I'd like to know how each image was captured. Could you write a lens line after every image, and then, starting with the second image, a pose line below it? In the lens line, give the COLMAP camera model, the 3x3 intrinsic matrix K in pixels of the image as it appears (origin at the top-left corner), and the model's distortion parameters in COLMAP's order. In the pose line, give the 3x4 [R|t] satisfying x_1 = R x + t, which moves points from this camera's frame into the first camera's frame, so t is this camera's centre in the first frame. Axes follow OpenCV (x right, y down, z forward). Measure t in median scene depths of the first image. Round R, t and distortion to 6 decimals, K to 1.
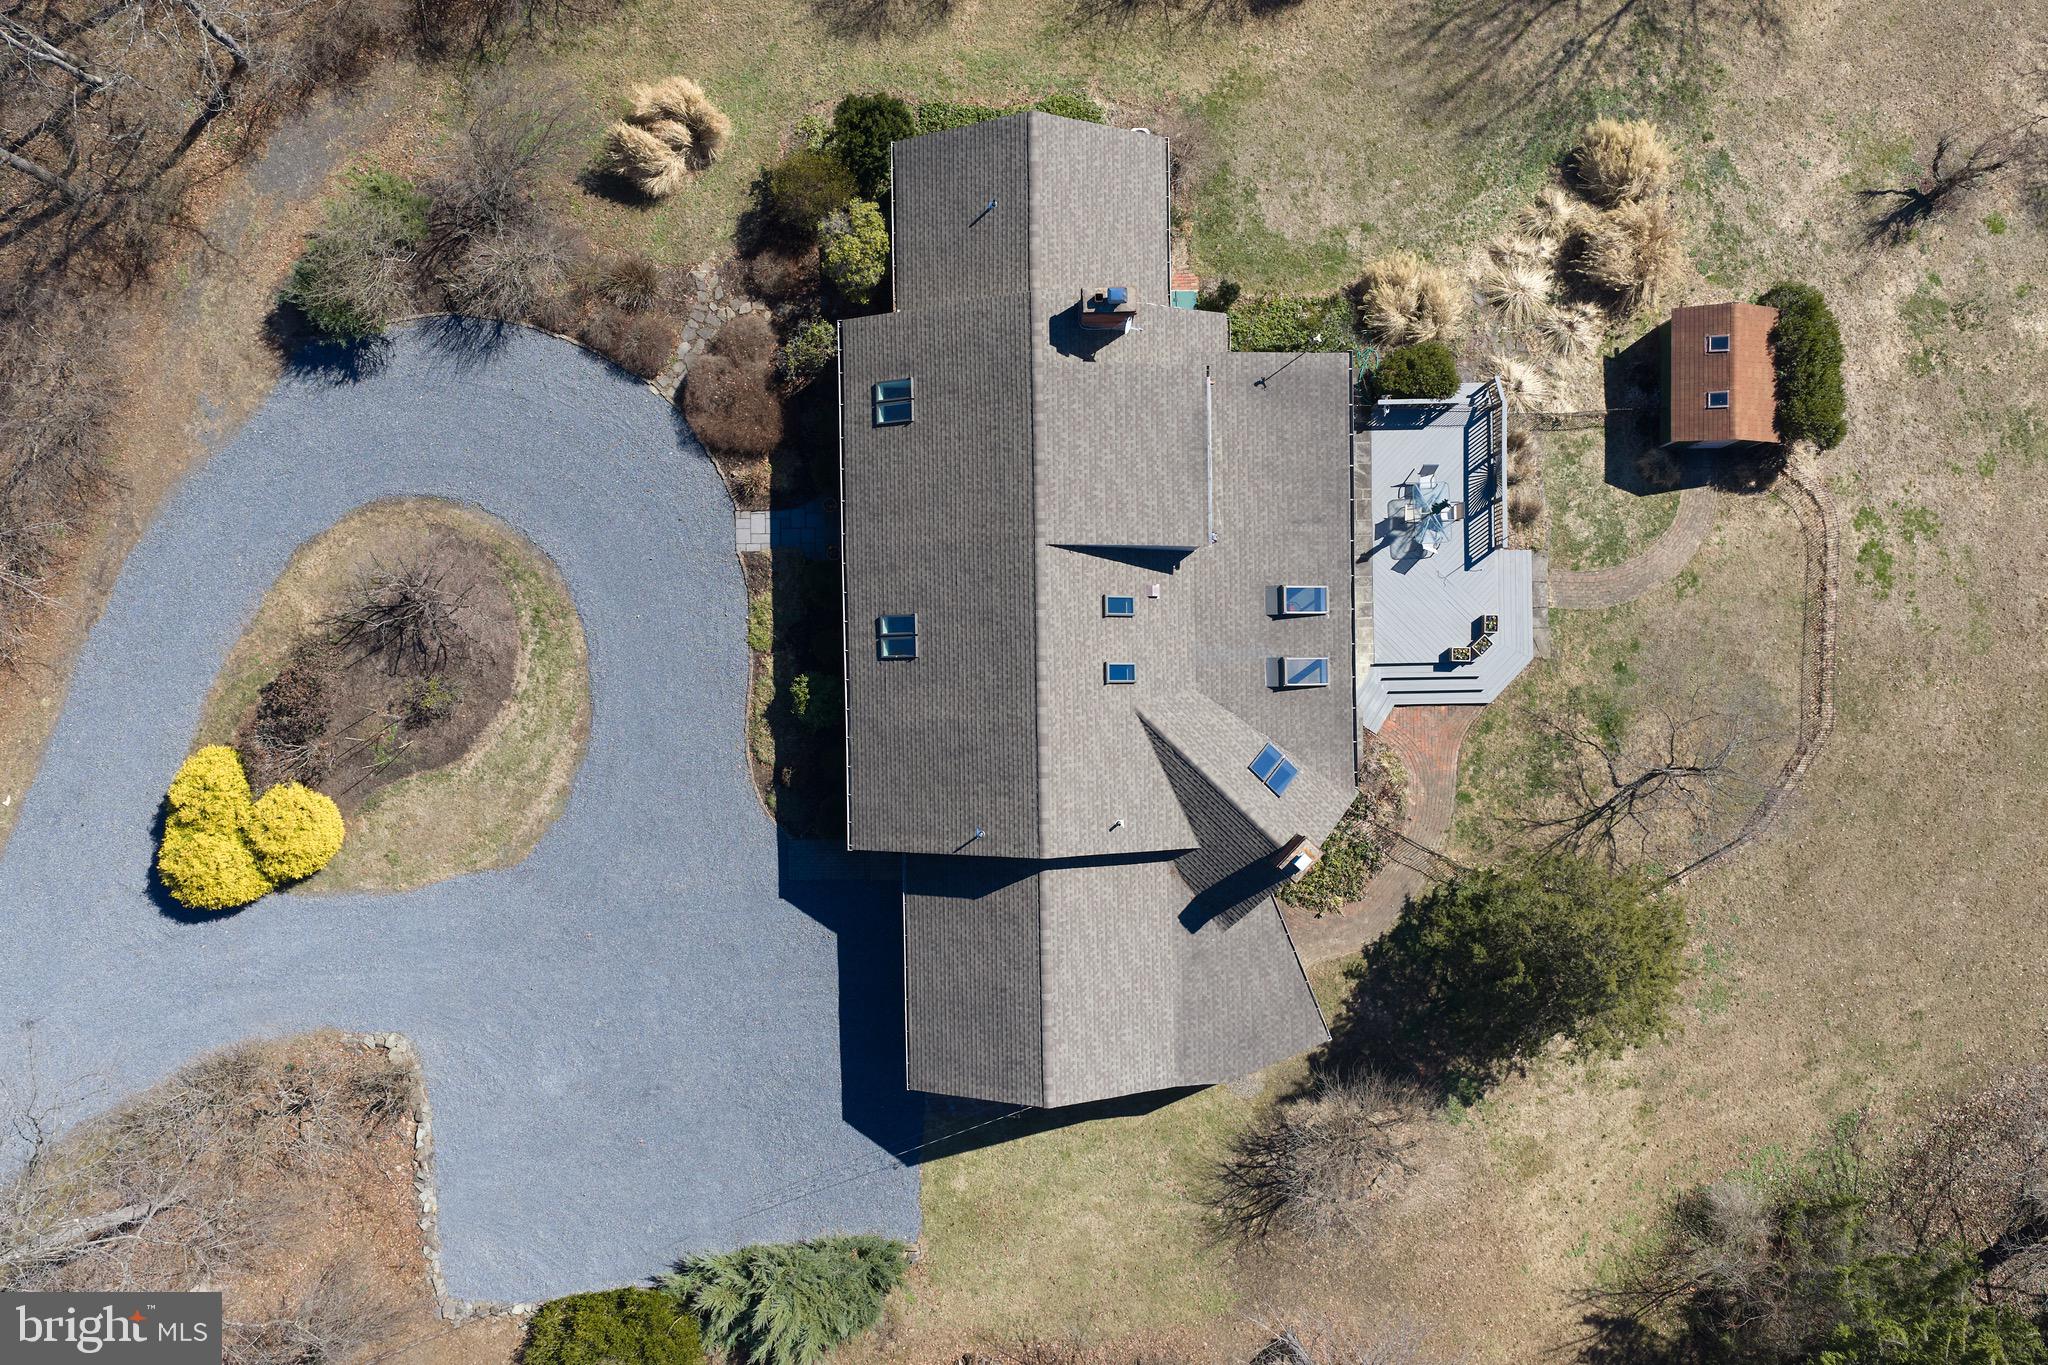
lens RADIAL K [[1677.3, 0, 993.7], [0, 1677.3, 690.0], [0, 0, 1]] dist [0.007491, -0.007164]
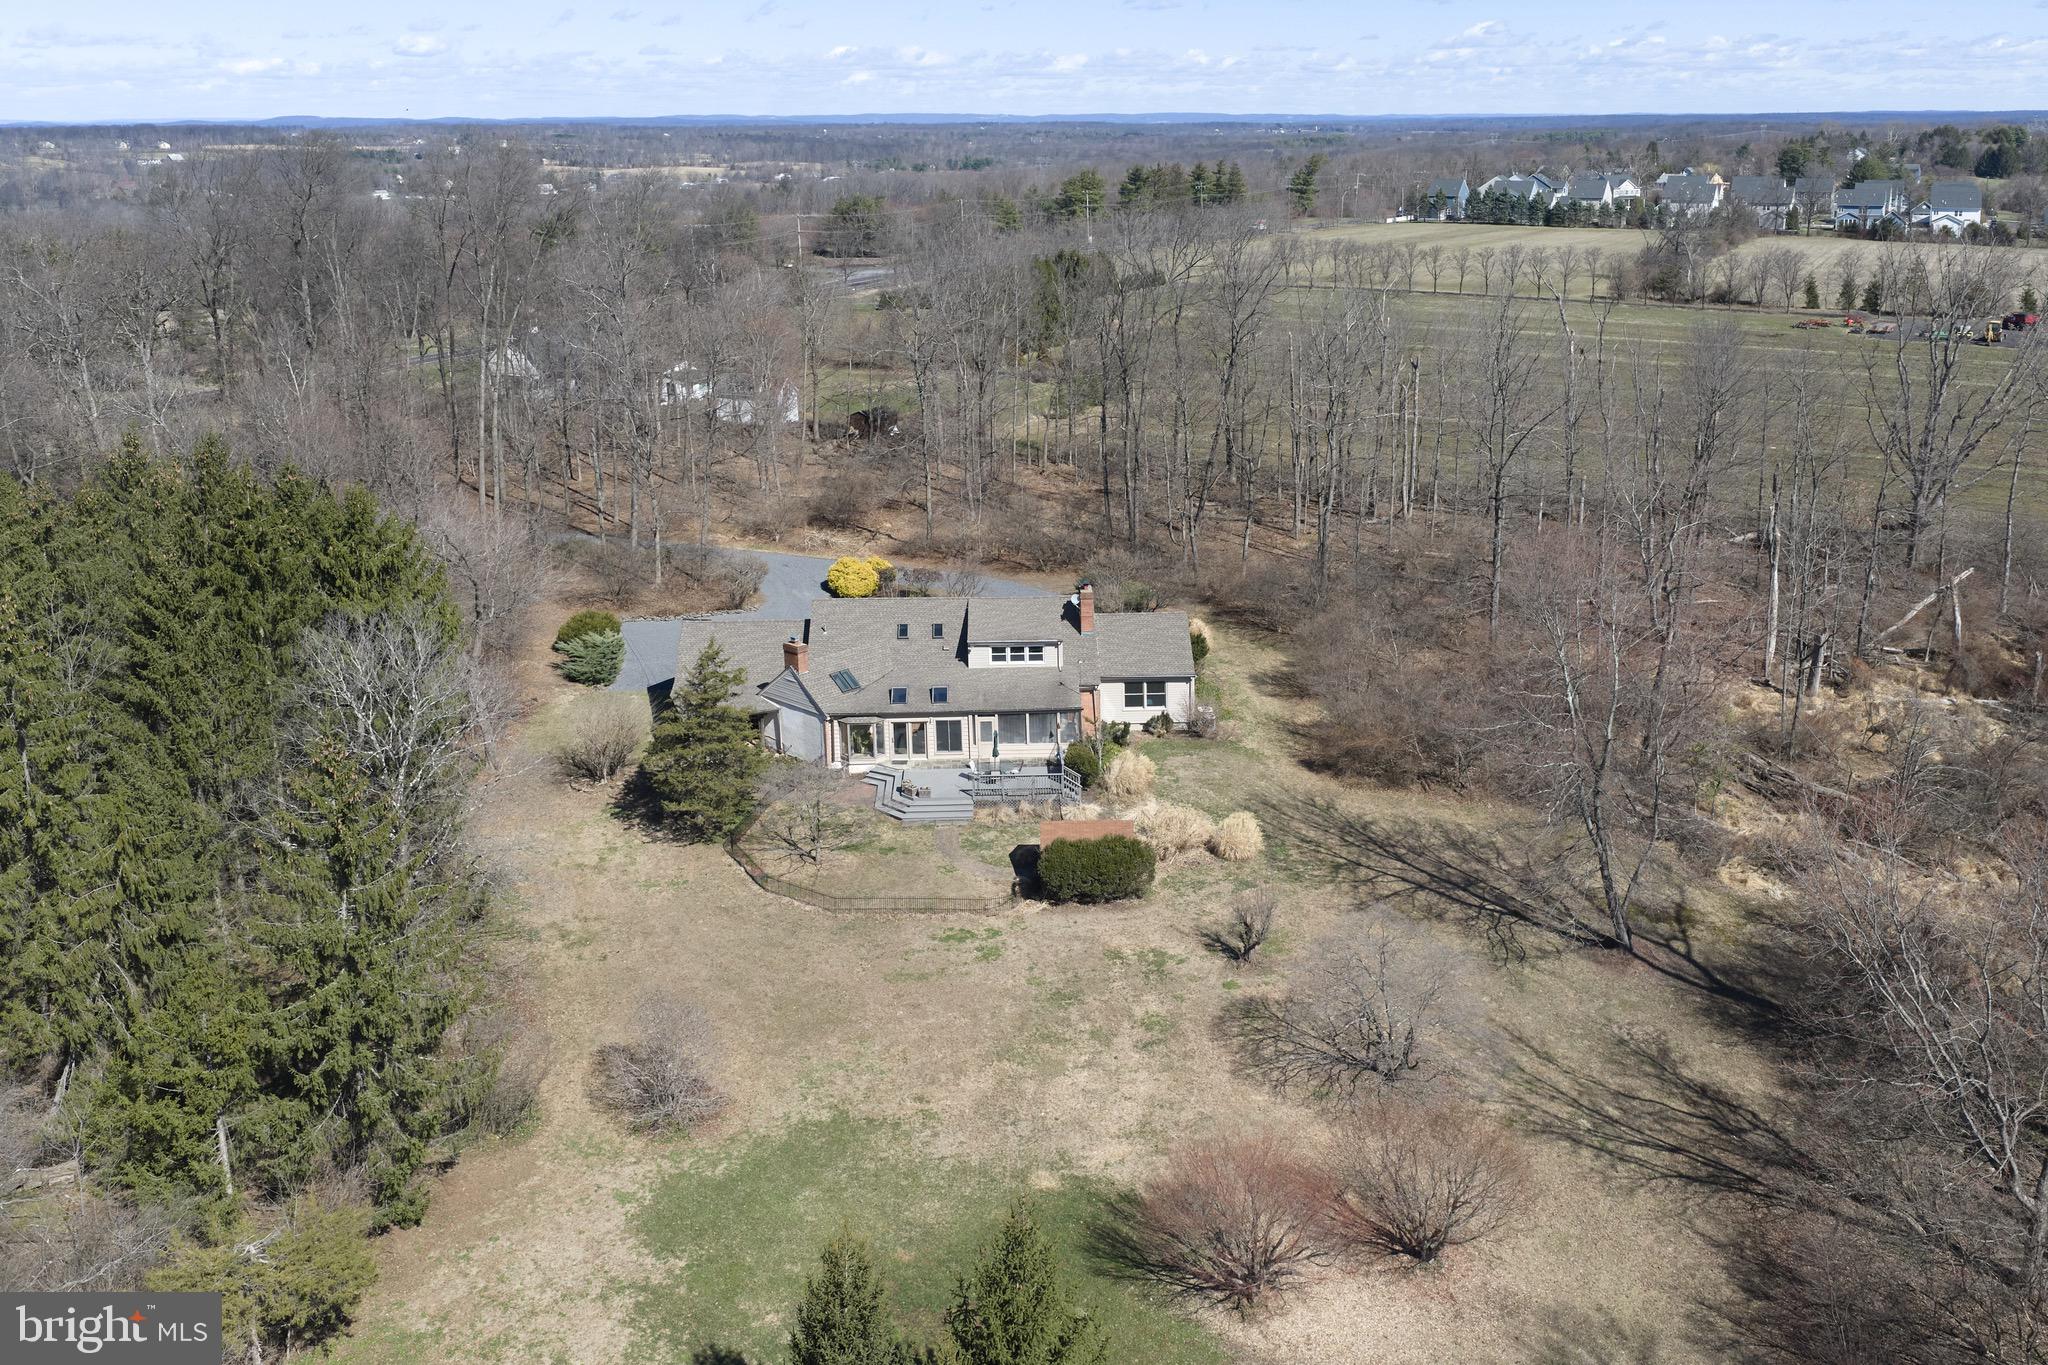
lens RADIAL K [[1734.5, 0, 990.2], [0, 1734.5, 440.5], [0, 0, 1]] dist [-0.007160, -0.006731]
pose [[-0.006129, 0.193077, -0.981164, 1.784415], [-0.999942, 0.007480, 0.007719, -0.113486], [0.008830, 0.981155, 0.193020, 0.358825]]
